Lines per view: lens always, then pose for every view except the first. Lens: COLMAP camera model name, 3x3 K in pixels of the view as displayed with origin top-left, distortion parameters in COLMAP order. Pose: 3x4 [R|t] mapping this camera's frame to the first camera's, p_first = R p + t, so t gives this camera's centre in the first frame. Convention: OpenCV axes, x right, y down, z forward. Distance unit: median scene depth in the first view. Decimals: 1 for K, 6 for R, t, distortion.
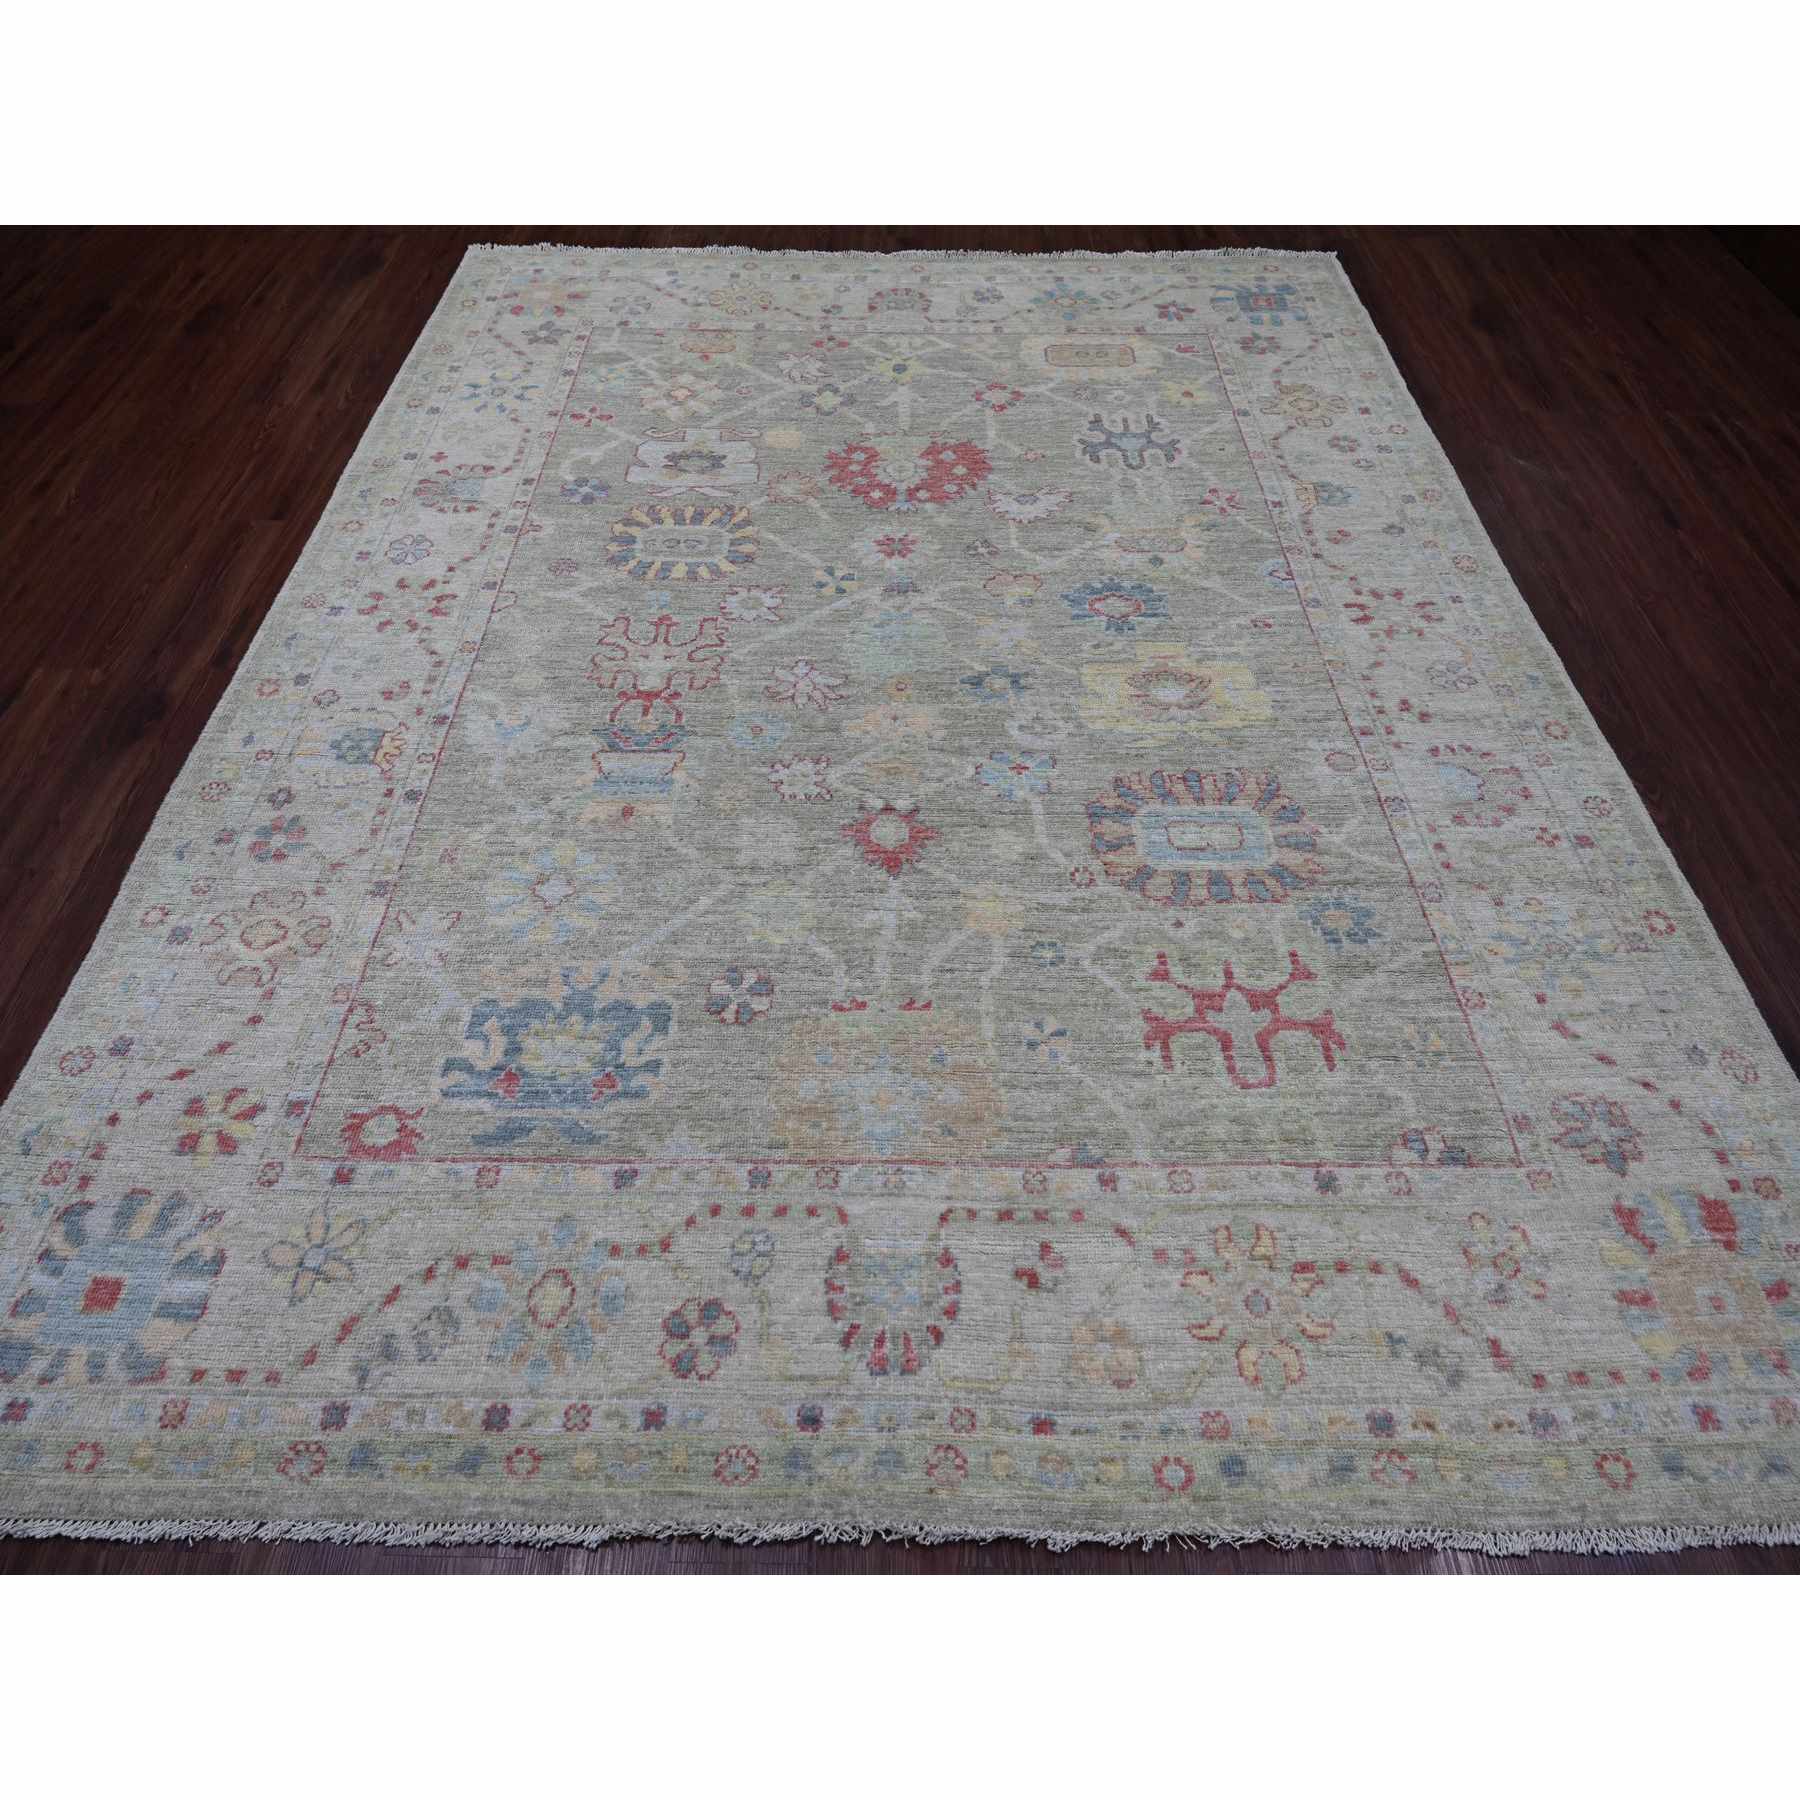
lens RADIAL K [[1071.4, 0, 900.0], [0, 1071.4, 900.0], [0, 0, 1]] dist [-0.007691, 0.000265]
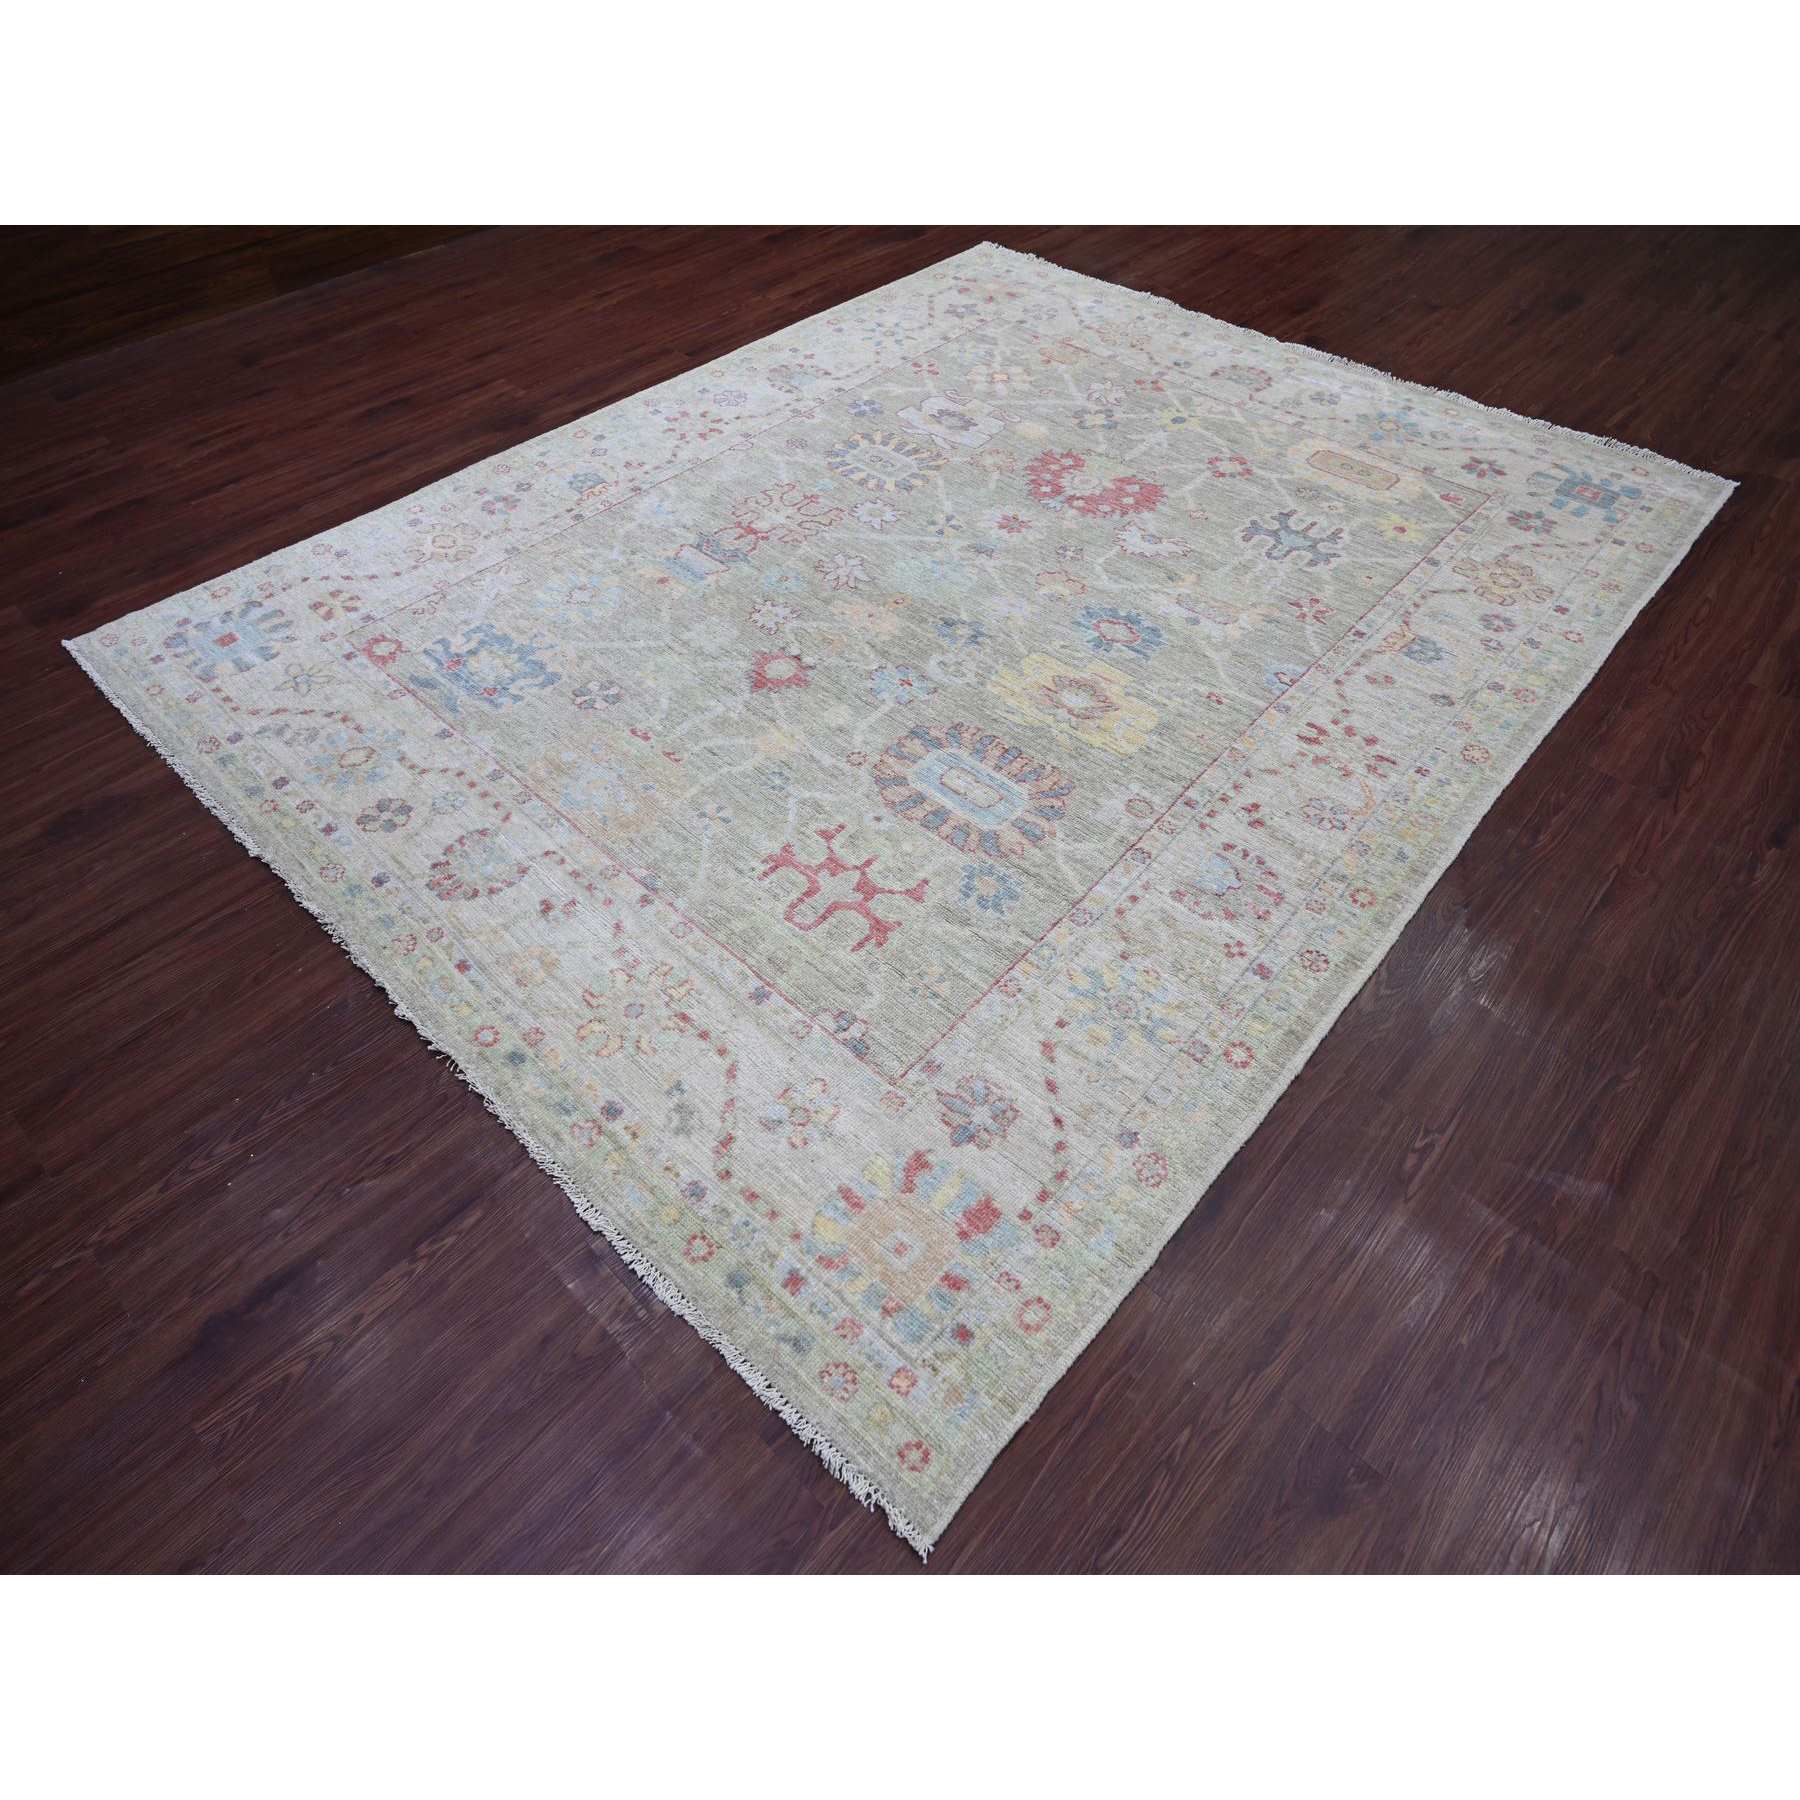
lens RADIAL K [[1071.4, 0, 900.0], [0, 1071.4, 900.0], [0, 0, 1]] dist [-0.007691, 0.000265]
pose [[0.735632, 0.511395, -0.444208, 0.791035], [-0.538326, 0.839404, 0.074868, -0.003866], [0.411157, 0.184053, 0.892790, -0.037620]]
